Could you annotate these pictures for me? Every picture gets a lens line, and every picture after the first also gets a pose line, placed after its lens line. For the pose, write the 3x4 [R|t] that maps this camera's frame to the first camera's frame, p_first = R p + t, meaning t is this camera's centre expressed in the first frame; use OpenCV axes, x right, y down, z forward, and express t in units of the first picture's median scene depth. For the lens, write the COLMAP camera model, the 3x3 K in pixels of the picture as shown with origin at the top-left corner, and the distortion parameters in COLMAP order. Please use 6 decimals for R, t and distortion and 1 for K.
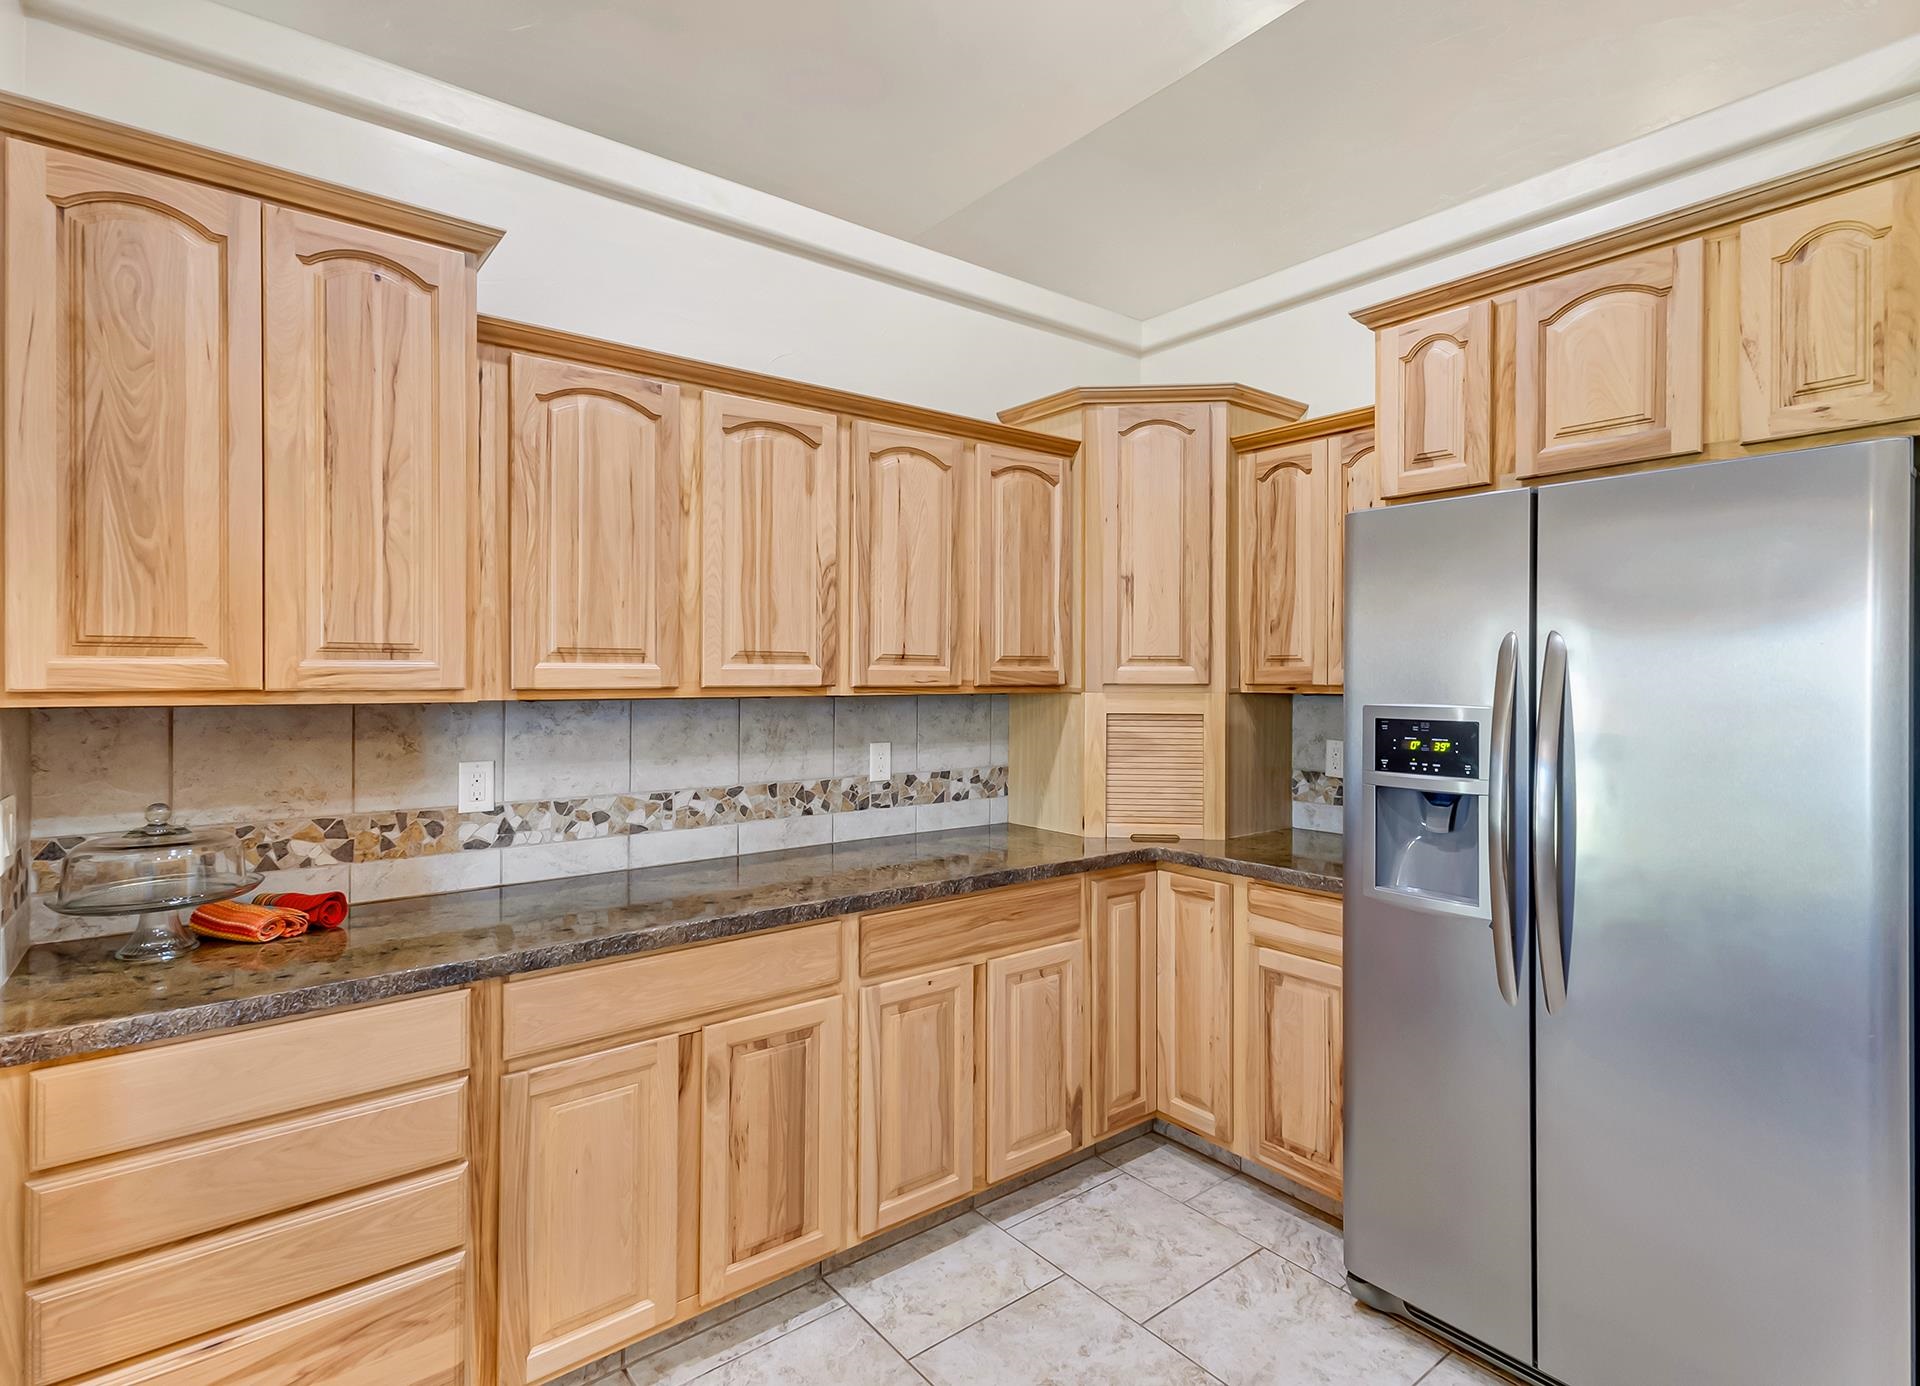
lens RADIAL K [[973.0, 0, 963.1], [0, 973.0, 672.5], [0, 0, 1]] dist [0.013458, 0.000308]
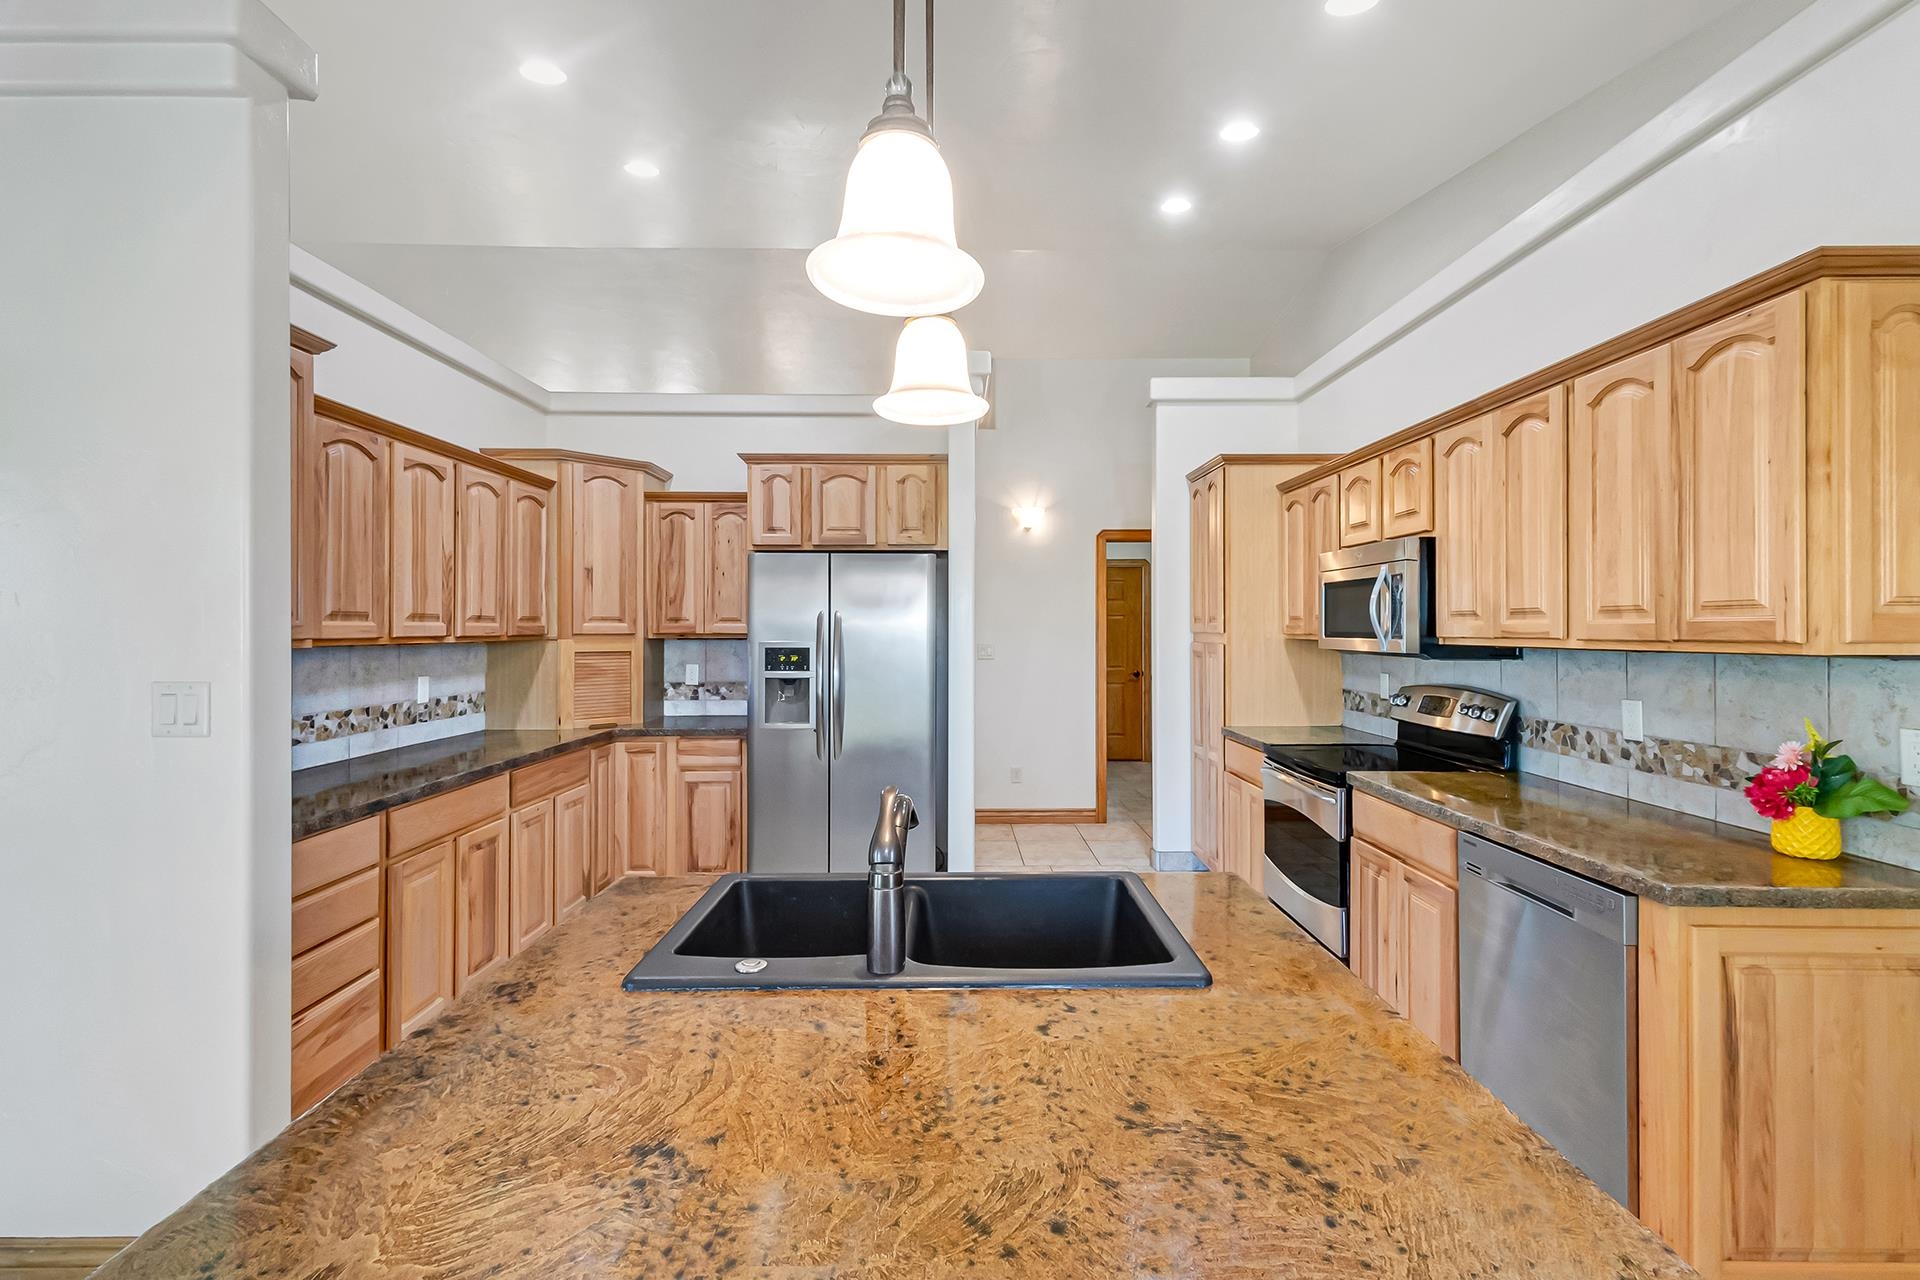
lens RADIAL K [[890.5, 0, 958.1], [0, 890.5, 627.6], [0, 0, 1]] dist [0.012964, 0.000102]
pose [[0.621416, -0.001744, 0.783479, -0.693381], [-0.000942, 0.999995, 0.002973, -0.004223], [-0.783480, -0.002586, 0.621411, -0.472443]]
